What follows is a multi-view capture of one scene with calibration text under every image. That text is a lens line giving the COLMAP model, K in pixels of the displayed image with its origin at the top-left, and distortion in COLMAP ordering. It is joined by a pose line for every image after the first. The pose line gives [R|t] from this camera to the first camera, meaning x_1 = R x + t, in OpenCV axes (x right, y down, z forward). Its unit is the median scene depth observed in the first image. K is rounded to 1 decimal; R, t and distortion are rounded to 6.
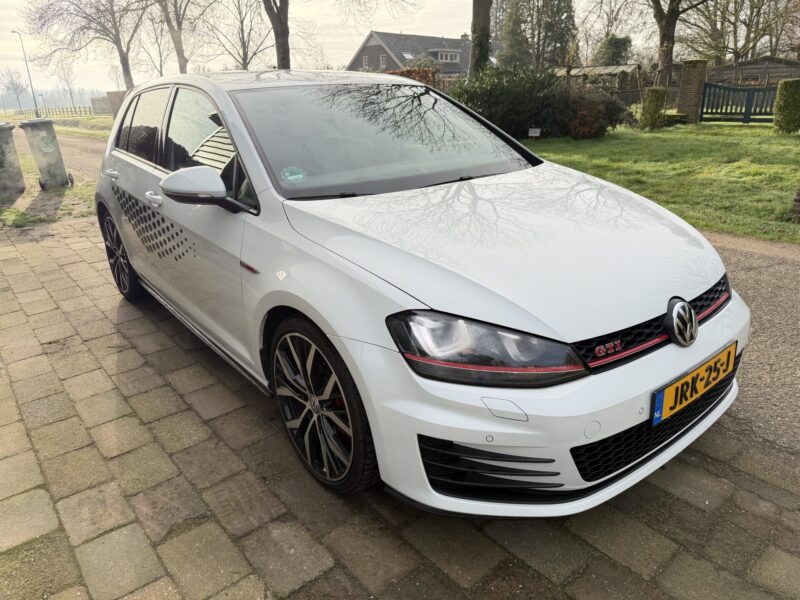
lens RADIAL K [[573.3, 0, 400.0], [0, 573.3, 300.0], [0, 0, 1]] dist [0.003458, -0.003882]
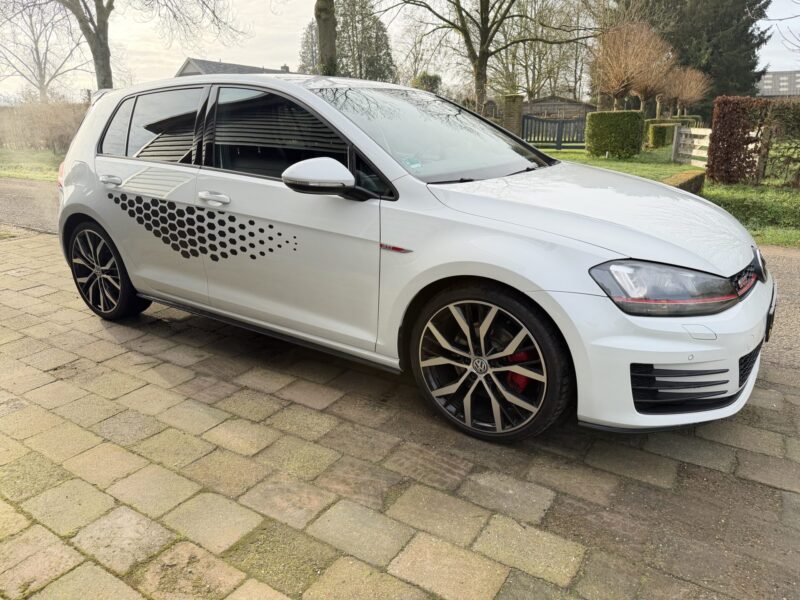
lens RADIAL K [[568.0, 0, 400.0], [0, 568.0, 300.0], [0, 0, 1]] dist [0.067193, -0.091030]
pose [[0.952237, -0.075073, 0.295987, -0.448322], [0.089825, 0.995287, -0.036542, 0.061207], [-0.291848, 0.061383, 0.954493, -0.004915]]
